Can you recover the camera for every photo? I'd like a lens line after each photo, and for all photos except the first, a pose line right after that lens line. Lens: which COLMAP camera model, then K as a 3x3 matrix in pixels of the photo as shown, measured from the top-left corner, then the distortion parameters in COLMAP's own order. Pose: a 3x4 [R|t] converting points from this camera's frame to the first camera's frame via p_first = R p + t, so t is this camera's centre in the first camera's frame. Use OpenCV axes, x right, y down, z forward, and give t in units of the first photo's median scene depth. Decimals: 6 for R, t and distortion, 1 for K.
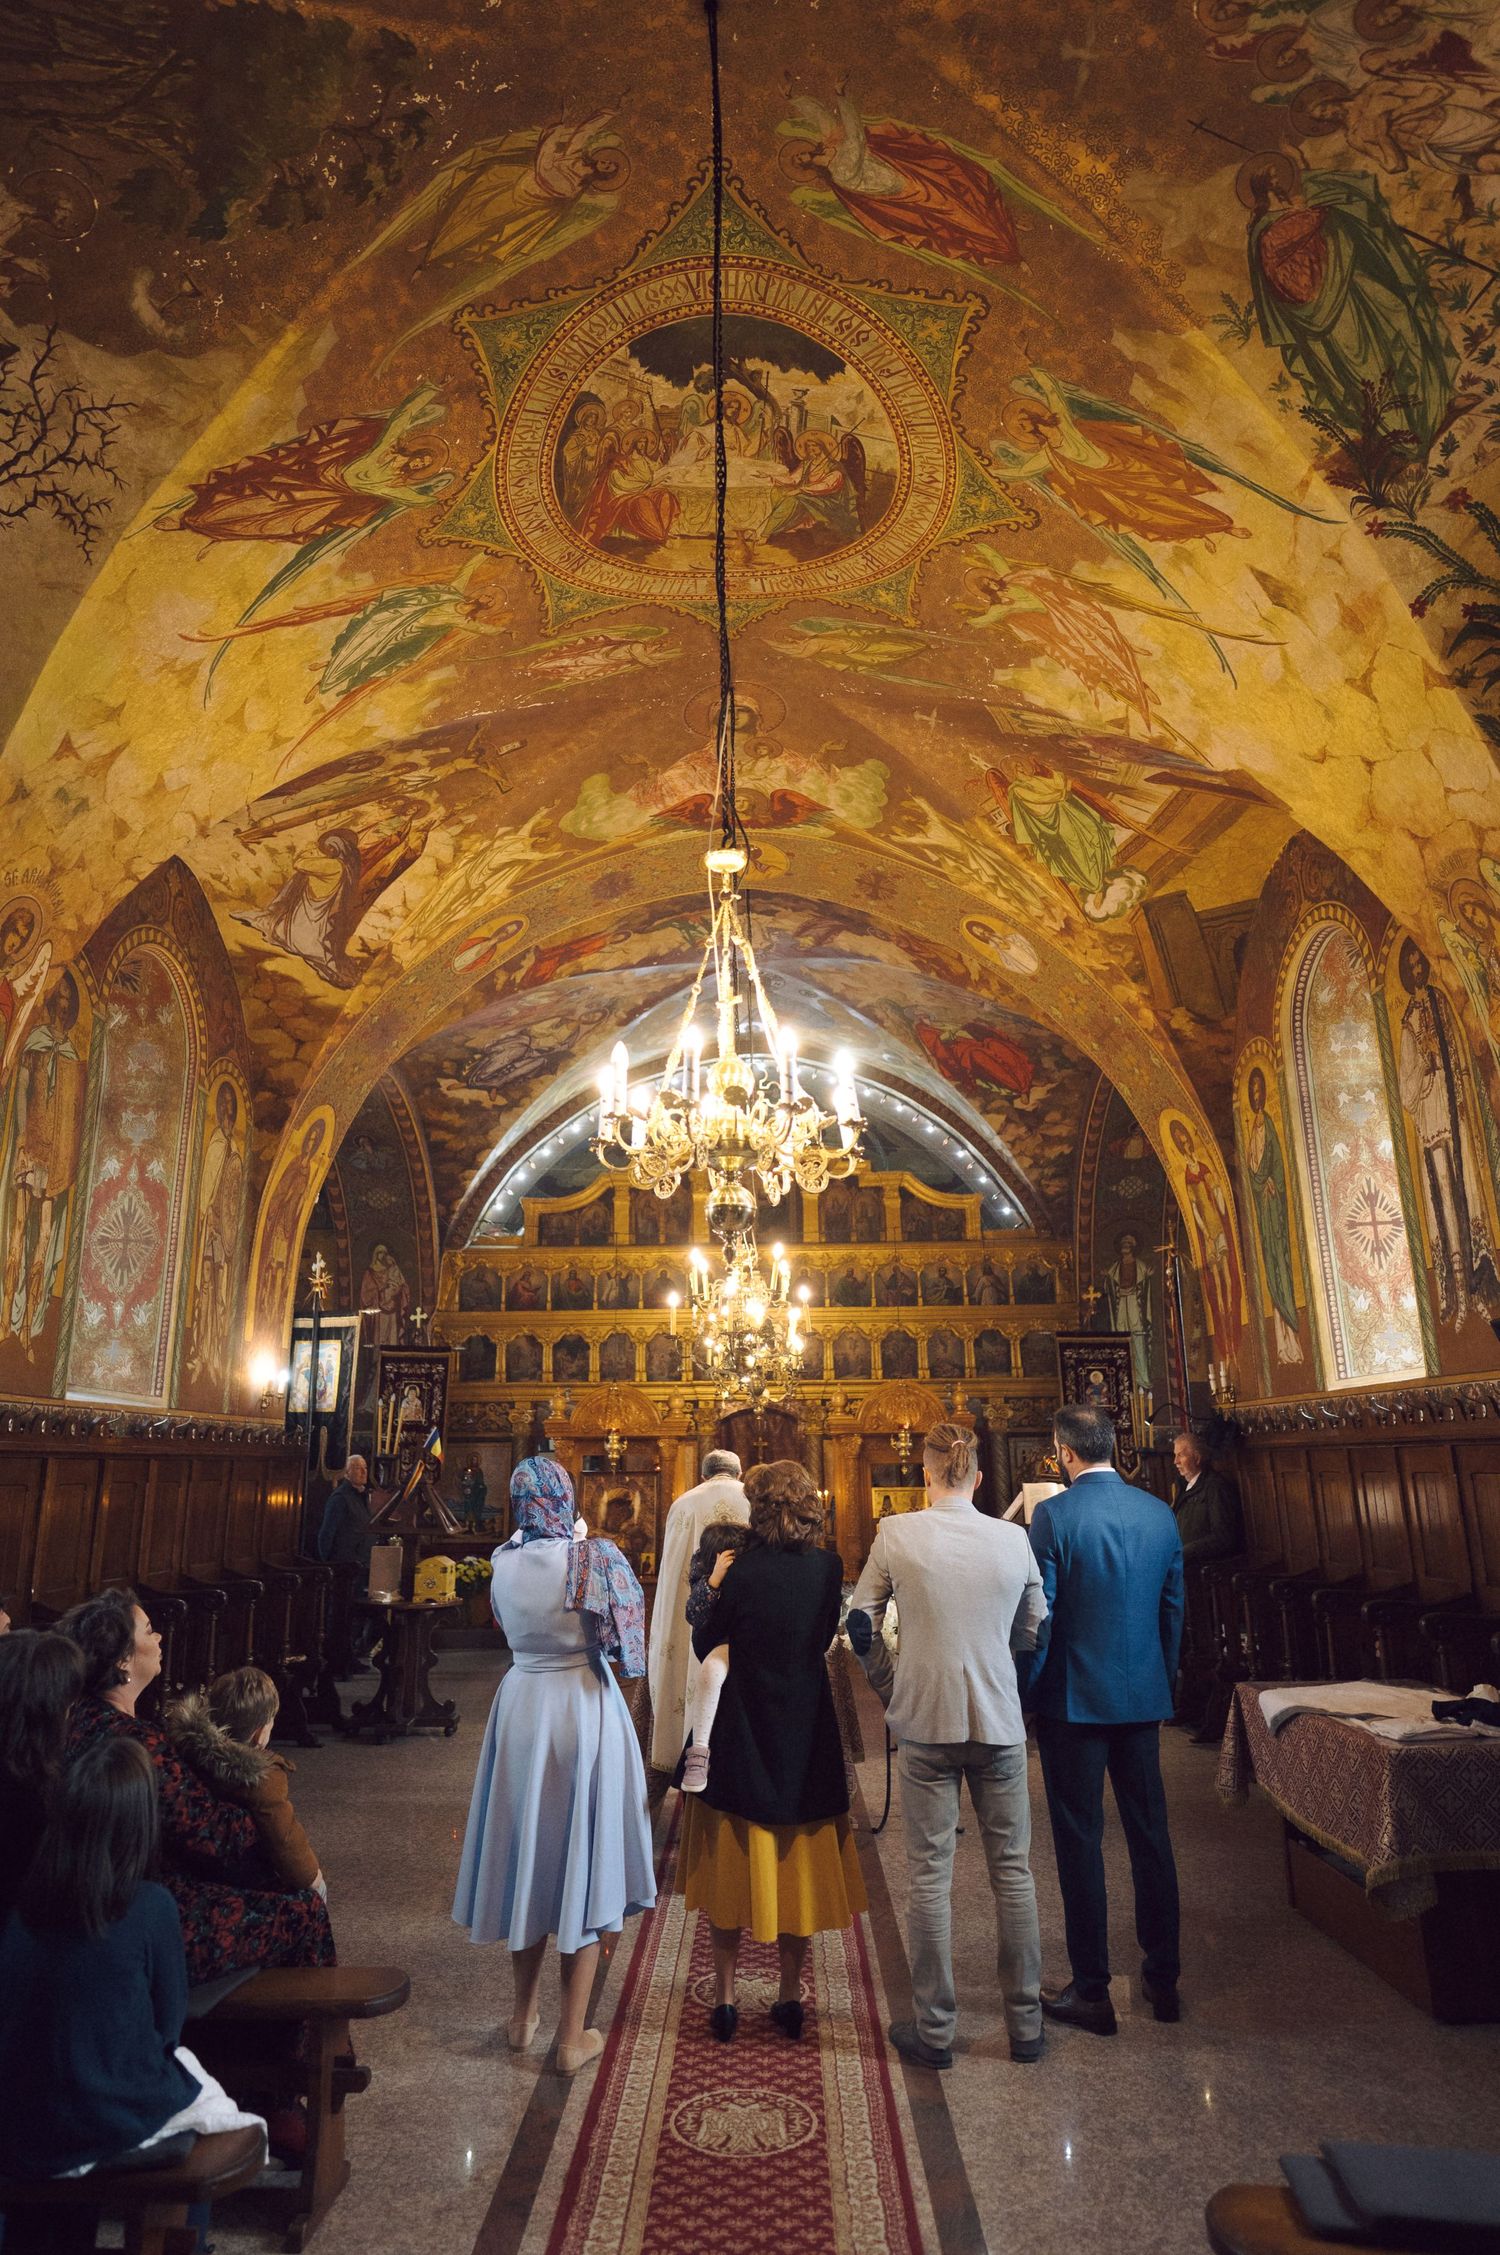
lens RADIAL K [[1337.8, 0, 720.5], [0, 1337.8, 1111.5], [0, 0, 1]] dist [0.002282, -0.003822]
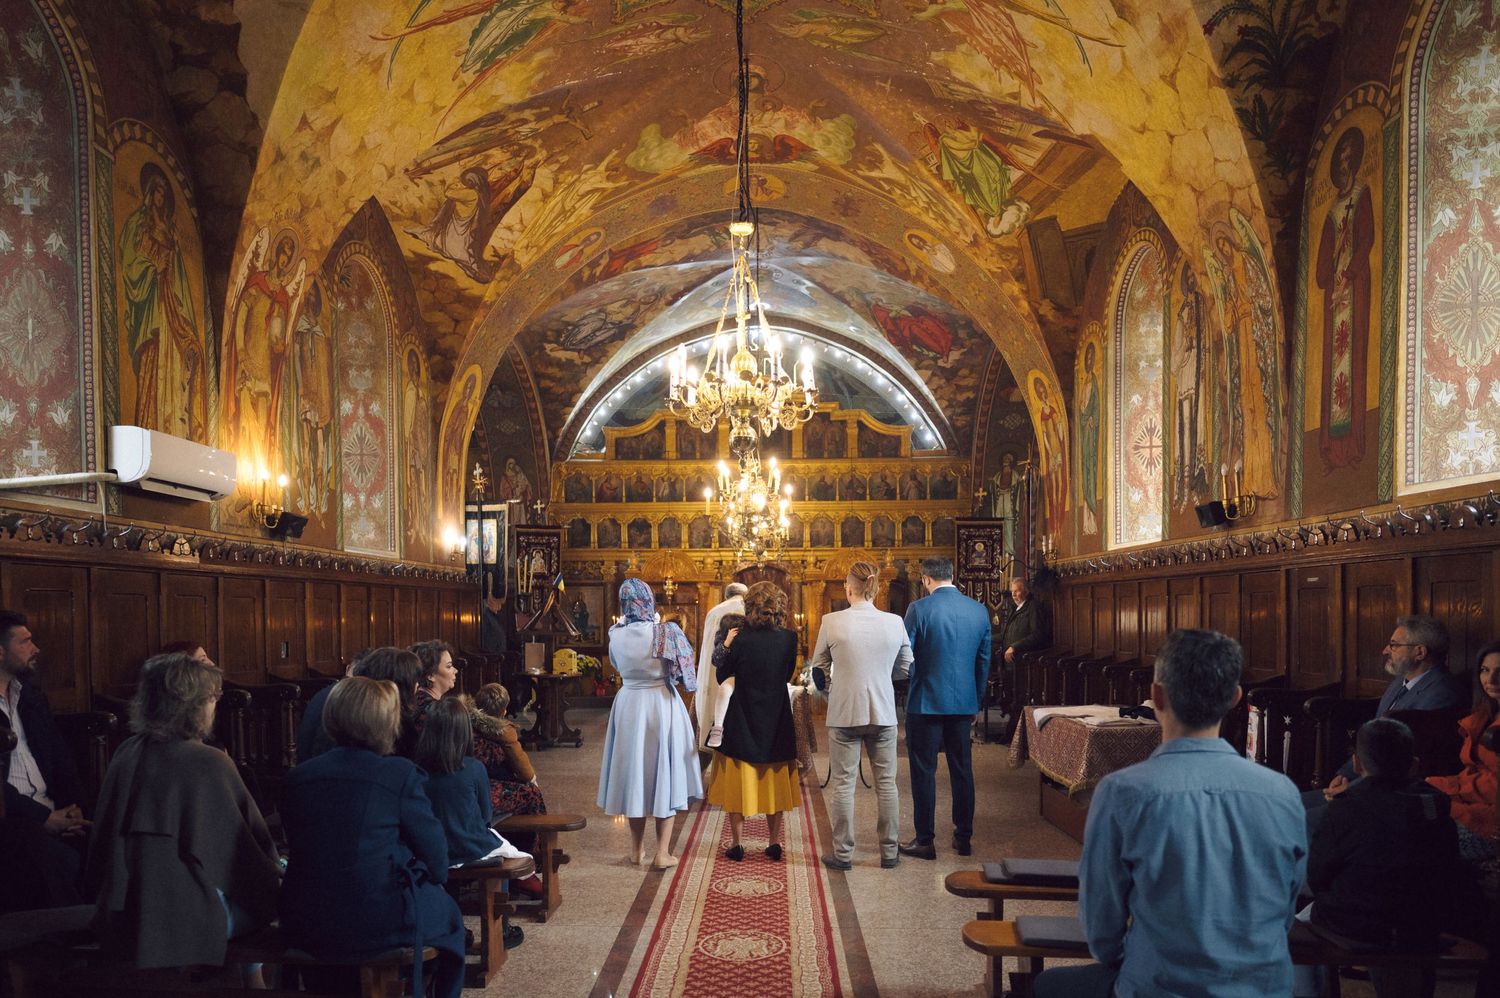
lens RADIAL K [[889.9, 0, 738.1], [0, 889.9, 615.9], [0, 0, 1]] dist [0.002282, -0.003822]
pose [[0.999991, 0.003706, 0.002012, -0.000550], [-0.004112, 0.962852, 0.269997, -0.006732], [-0.000937, -0.270003, 0.962859, -0.072385]]
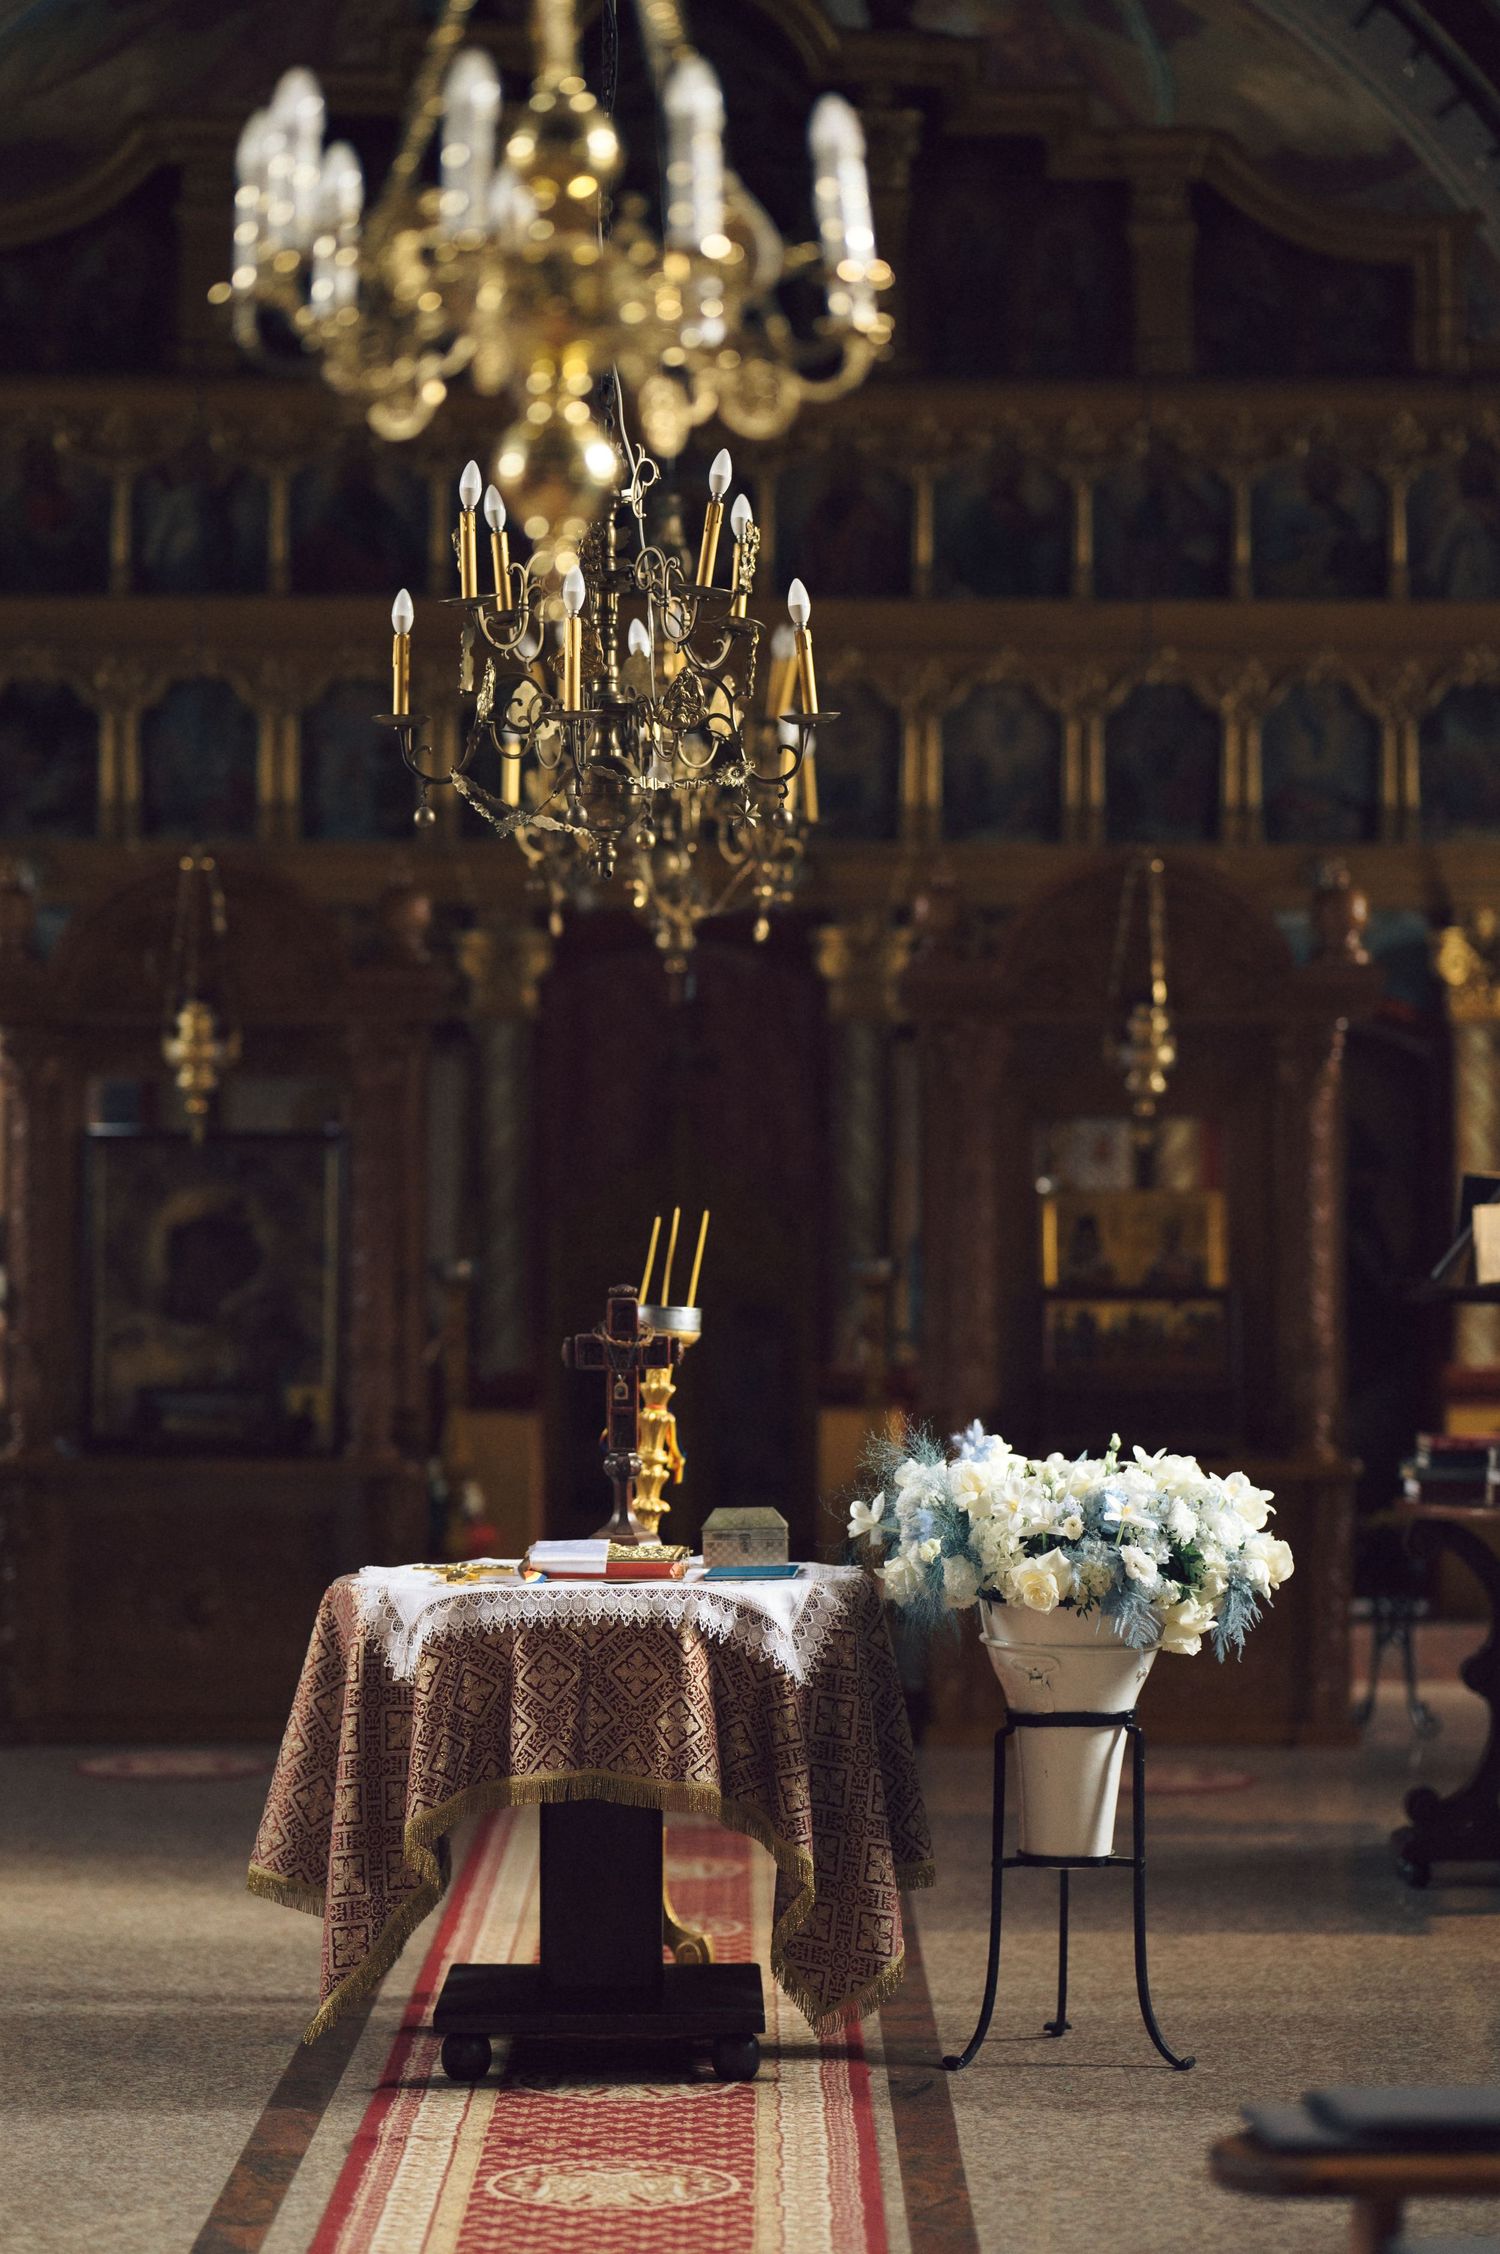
lens RADIAL K [[5536.5, 0, 751.4], [0, 5536.5, 1126.1], [0, 0, 1]] dist [0.189386, 0.000000]
pose [[0.998882, 0.018979, 0.043305, -0.035445], [-0.029526, 0.965752, 0.257783, -0.304950], [-0.036929, -0.258773, 0.965232, -1.102151]]
